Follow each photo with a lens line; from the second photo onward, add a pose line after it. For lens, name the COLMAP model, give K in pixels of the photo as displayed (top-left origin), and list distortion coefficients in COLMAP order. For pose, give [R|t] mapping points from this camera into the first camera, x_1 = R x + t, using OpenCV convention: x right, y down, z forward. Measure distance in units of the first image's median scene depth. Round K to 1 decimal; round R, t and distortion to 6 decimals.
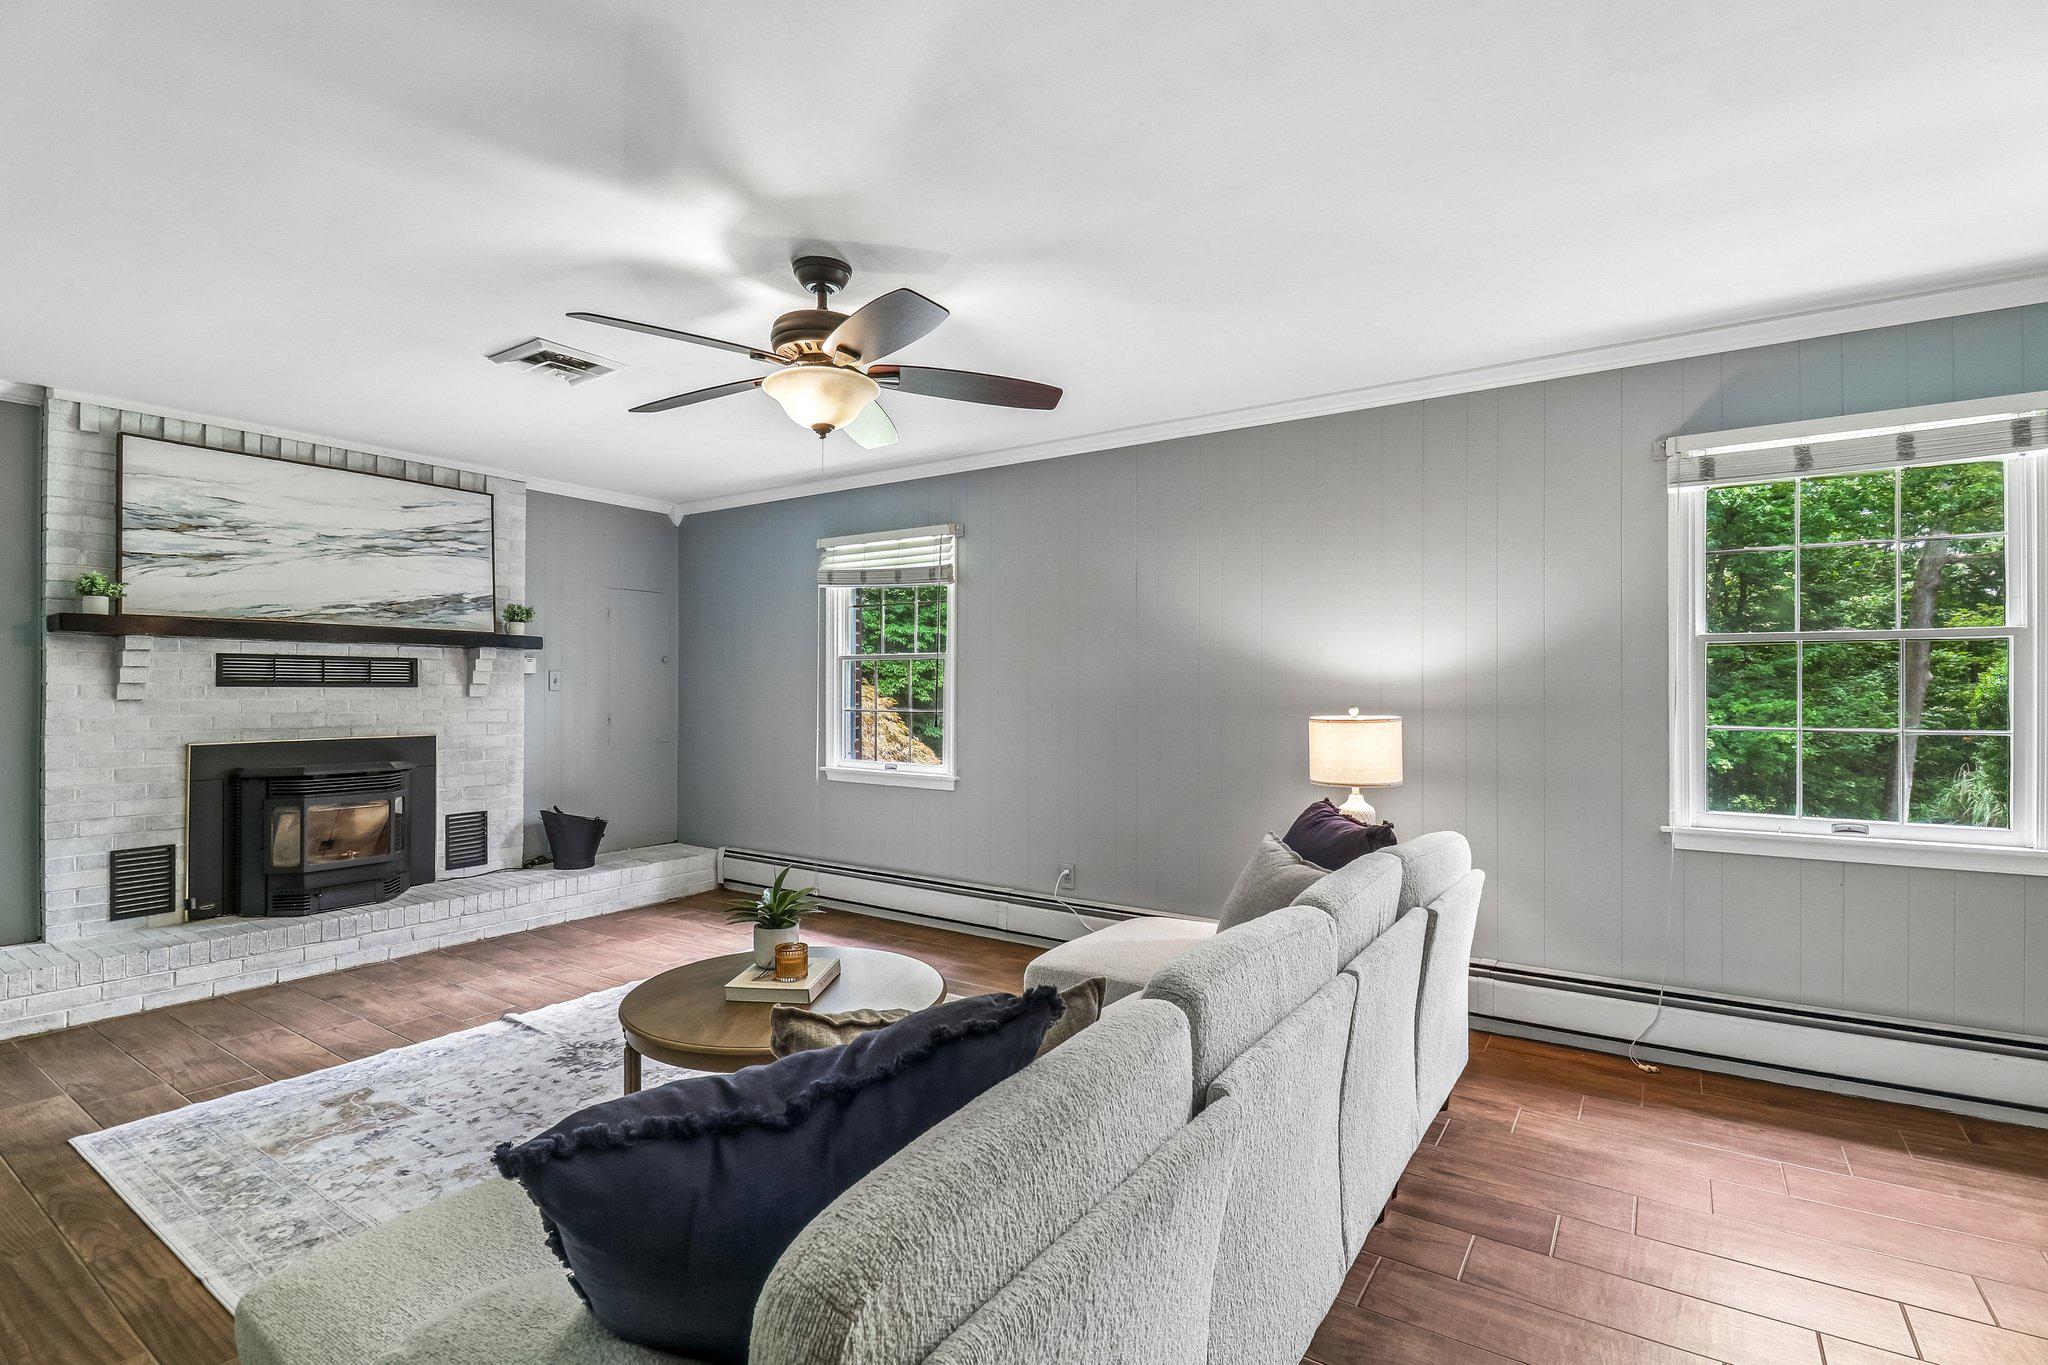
lens RADIAL K [[963.7, 0, 1002.7], [0, 963.7, 696.1], [0, 0, 1]] dist [0.013357, -0.011062]
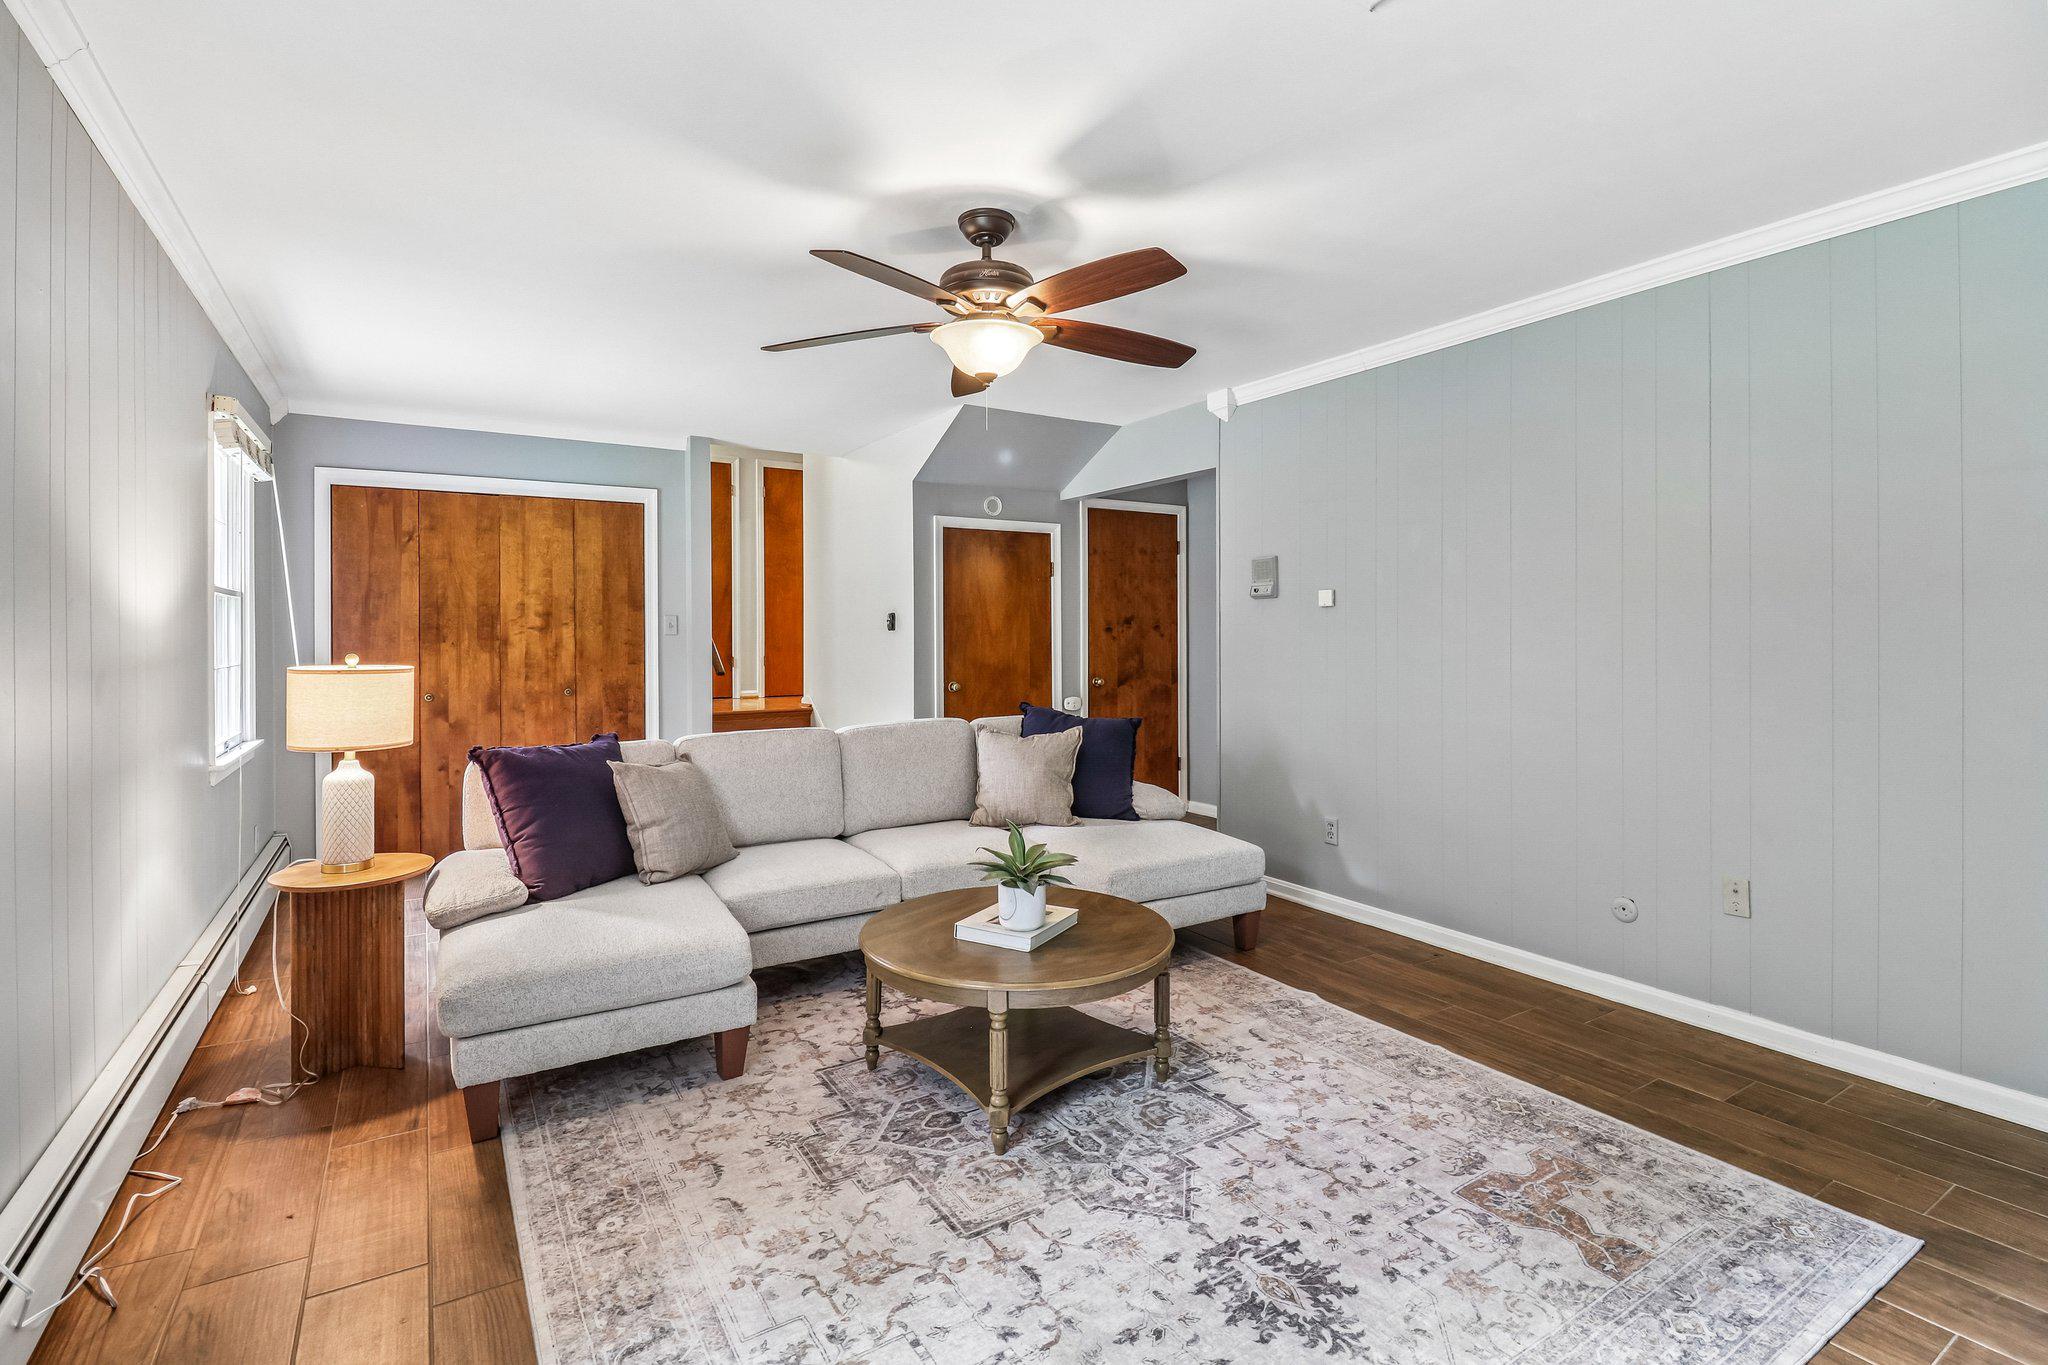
lens RADIAL K [[963.7, 0, 1020.7], [0, 963.7, 636.8], [0, 0, 1]] dist [0.013357, -0.011062]
pose [[-0.918380, 0.004259, 0.395677, -0.393154], [0.003685, 0.999991, -0.002210, -0.000126], [-0.395683, -0.000572, -0.918387, 1.212388]]
